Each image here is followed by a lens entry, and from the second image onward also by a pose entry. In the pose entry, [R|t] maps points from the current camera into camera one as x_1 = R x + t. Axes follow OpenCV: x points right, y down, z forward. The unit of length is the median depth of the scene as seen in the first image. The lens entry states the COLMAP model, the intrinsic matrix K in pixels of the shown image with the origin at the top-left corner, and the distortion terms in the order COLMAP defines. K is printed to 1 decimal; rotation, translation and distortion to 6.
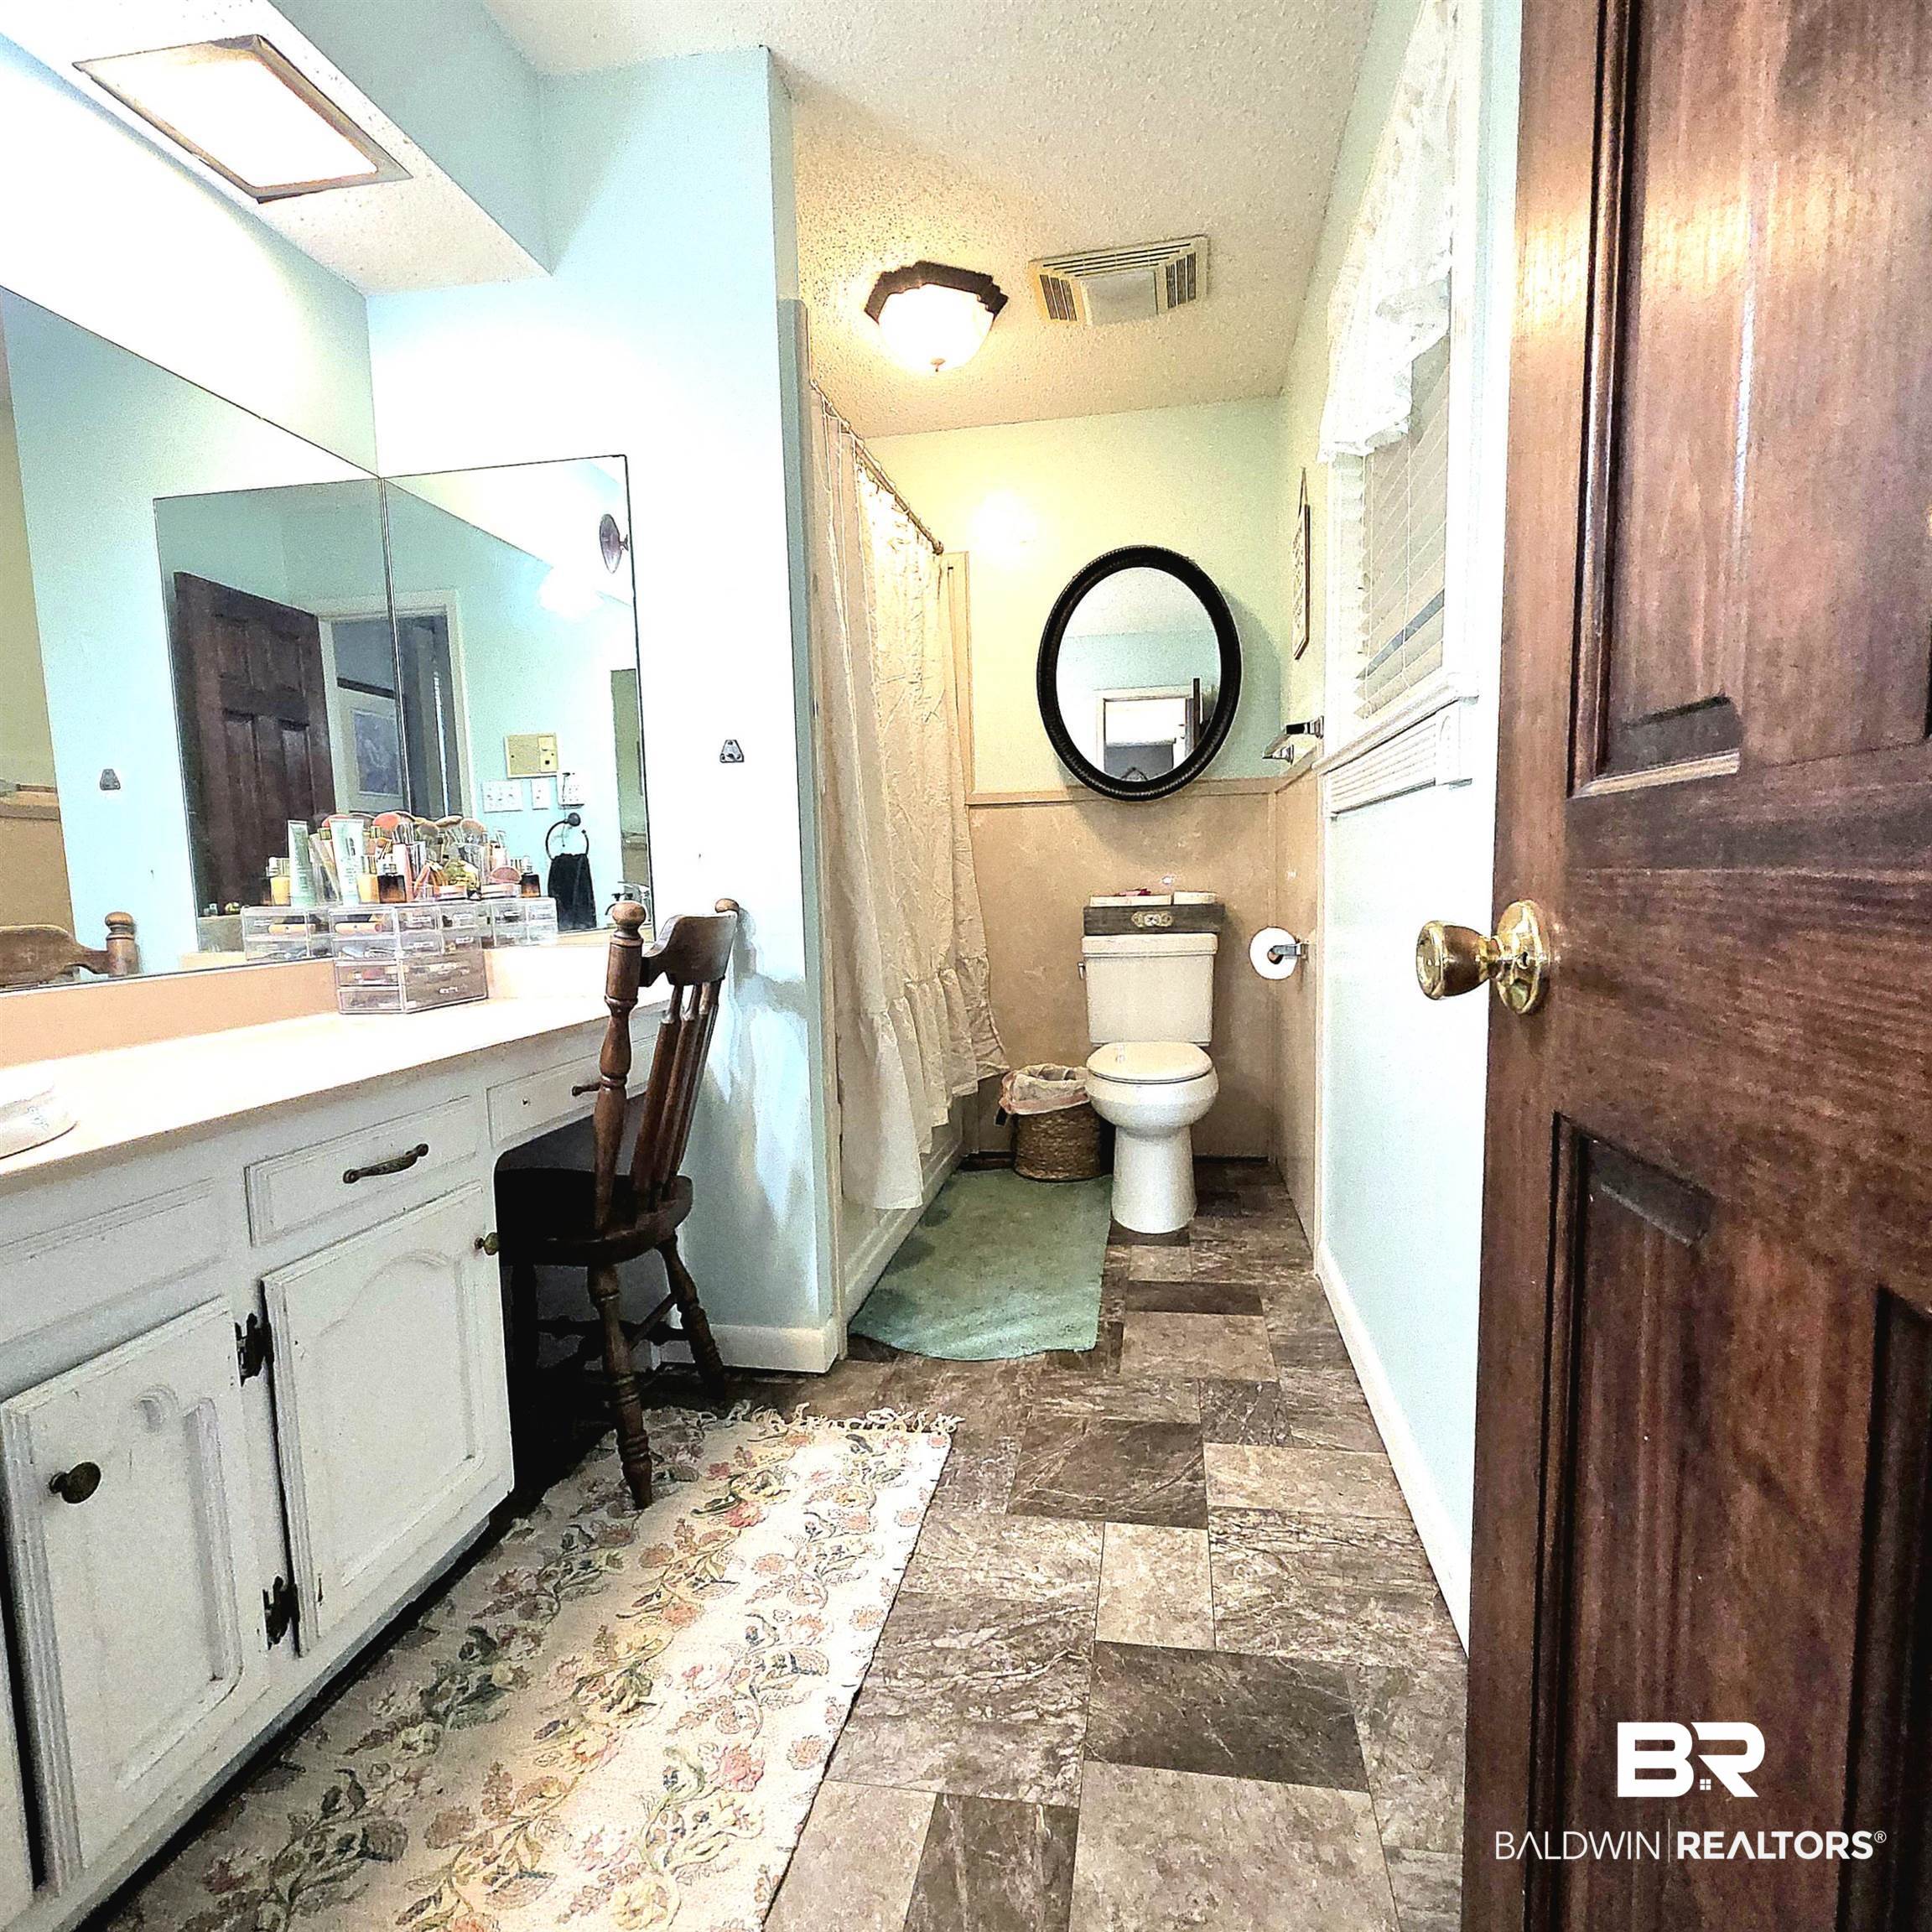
lens RADIAL K [[1017.2, 0, 985.5], [0, 1017.2, 966.8], [0, 0, 1]] dist [0.004323, 0.000281]
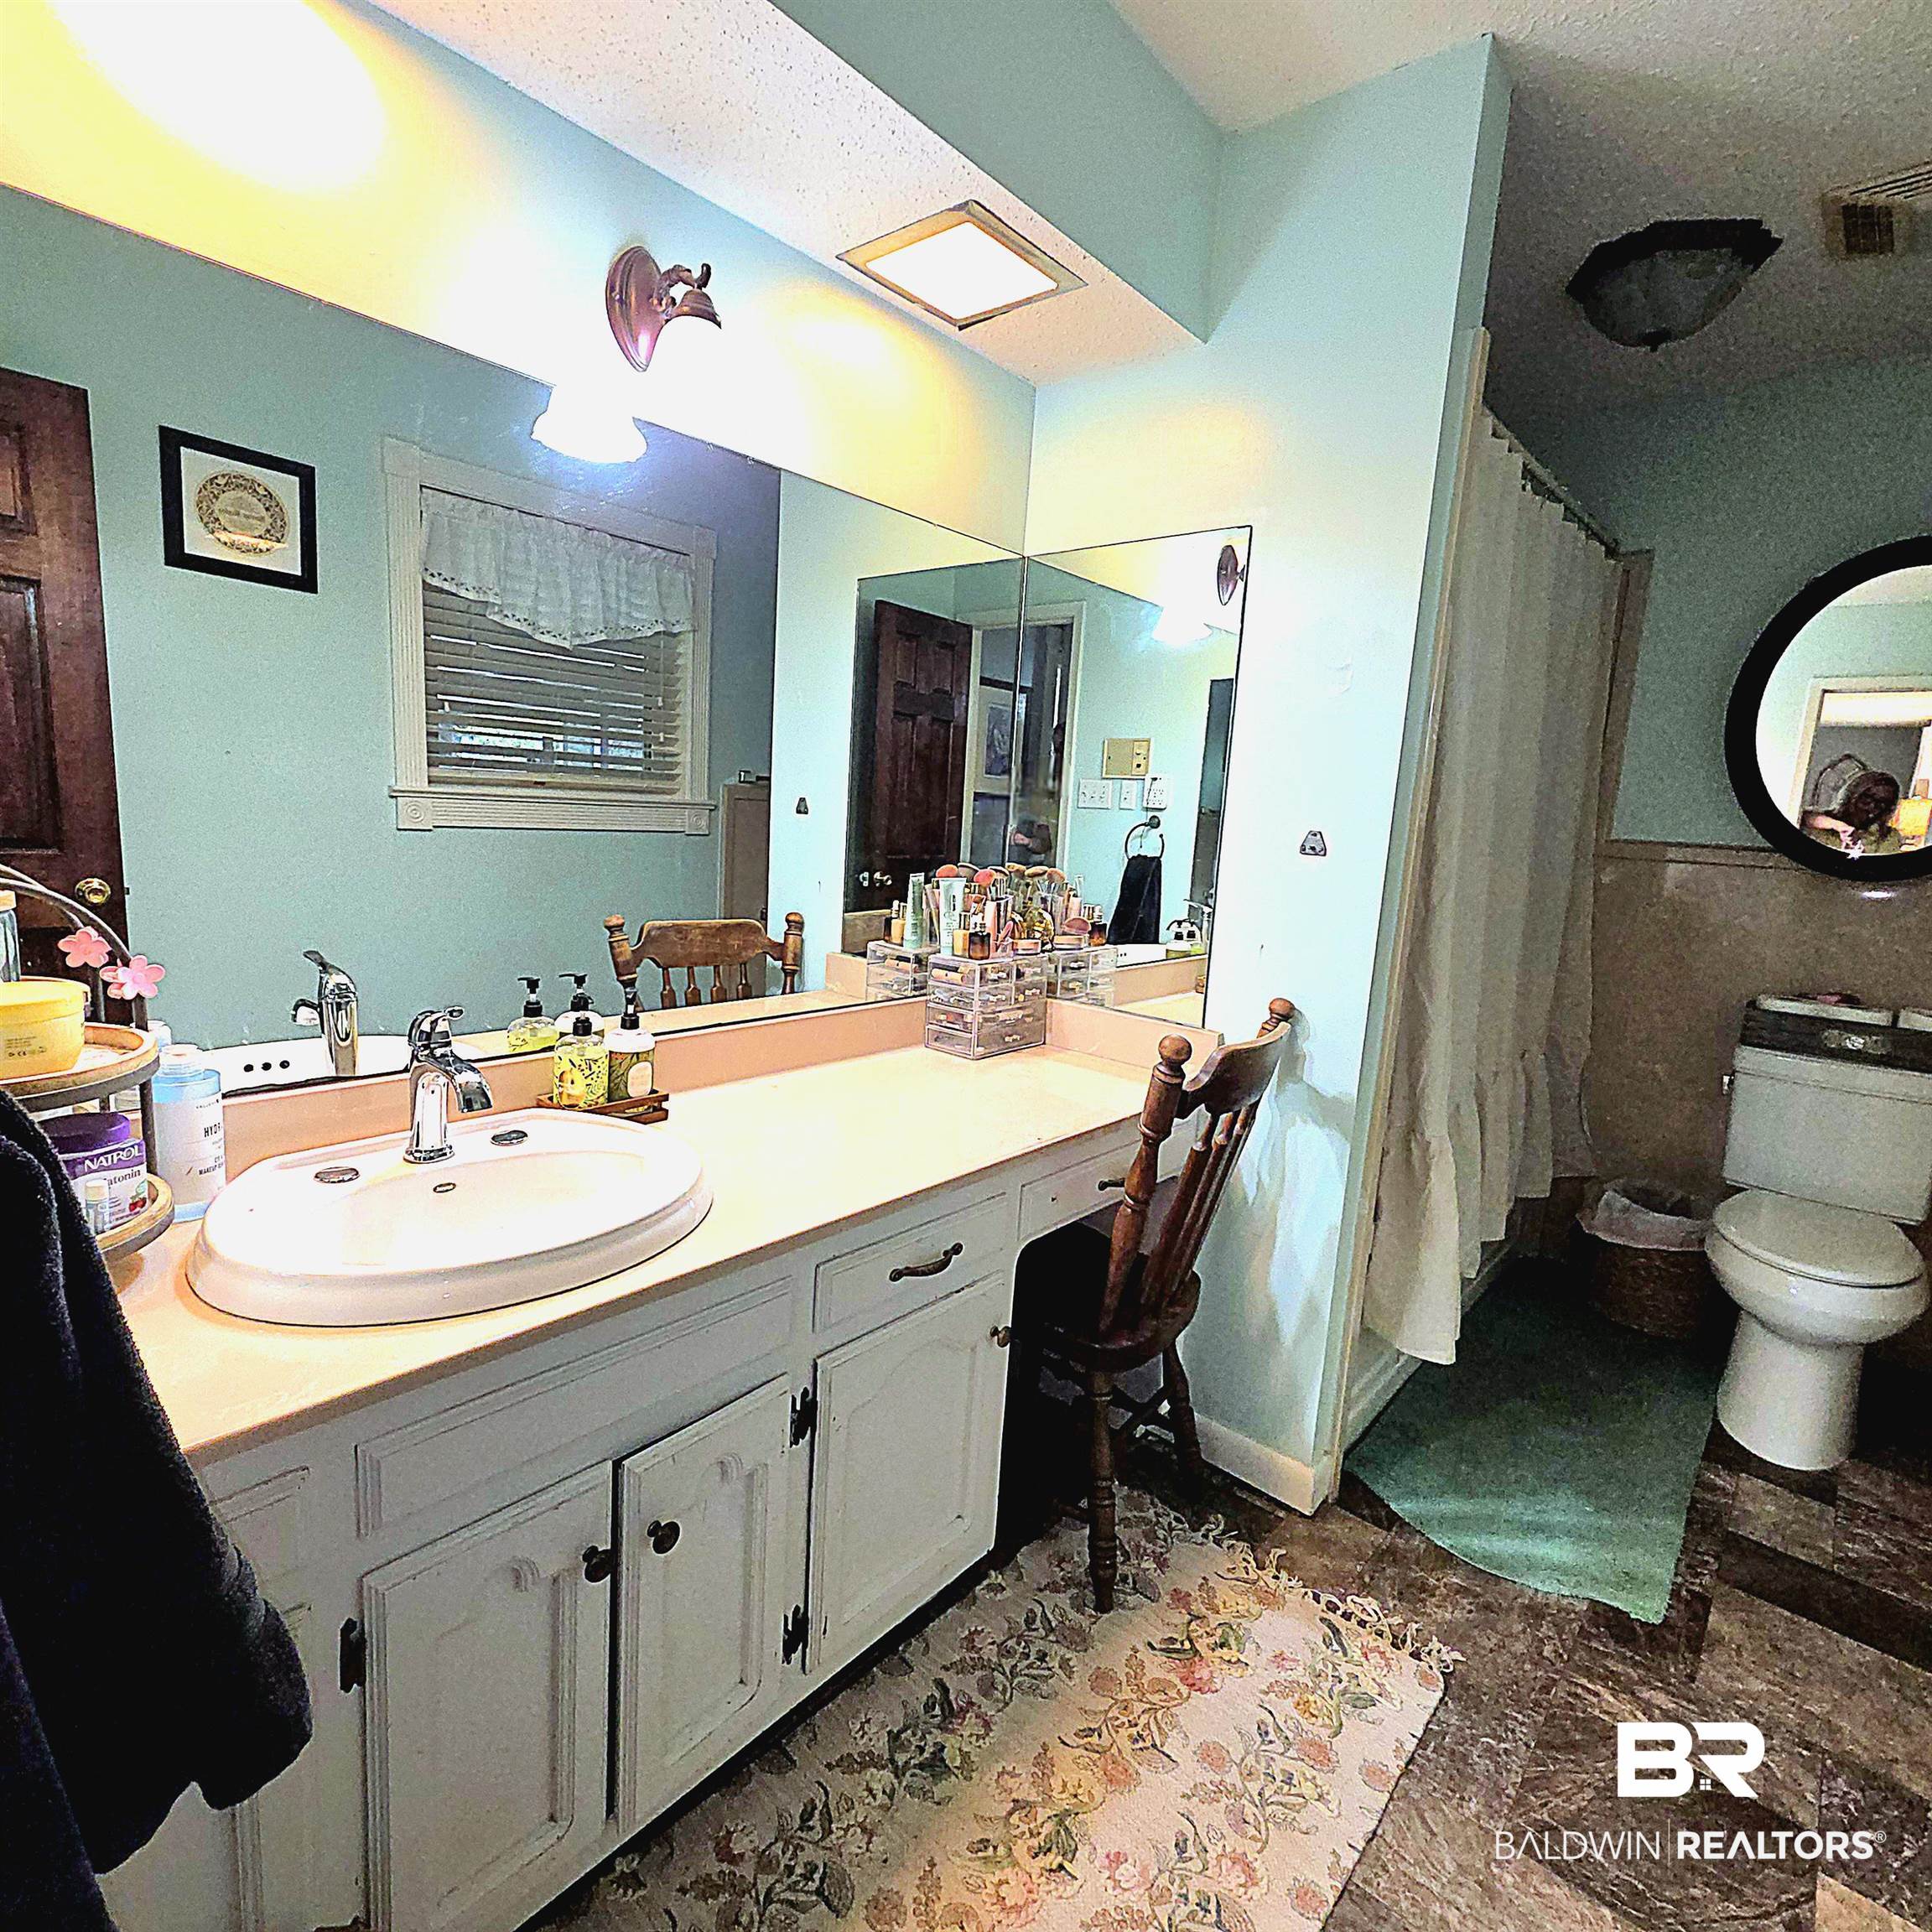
lens RADIAL K [[1017.2, 0, 985.5], [0, 1017.2, 966.8], [0, 0, 1]] dist [0.004323, 0.000281]
pose [[0.851417, 0.155447, -0.500924, -0.025115], [-0.137686, 0.987818, 0.072517, -0.132039], [0.506095, 0.007228, 0.862448, 0.060038]]
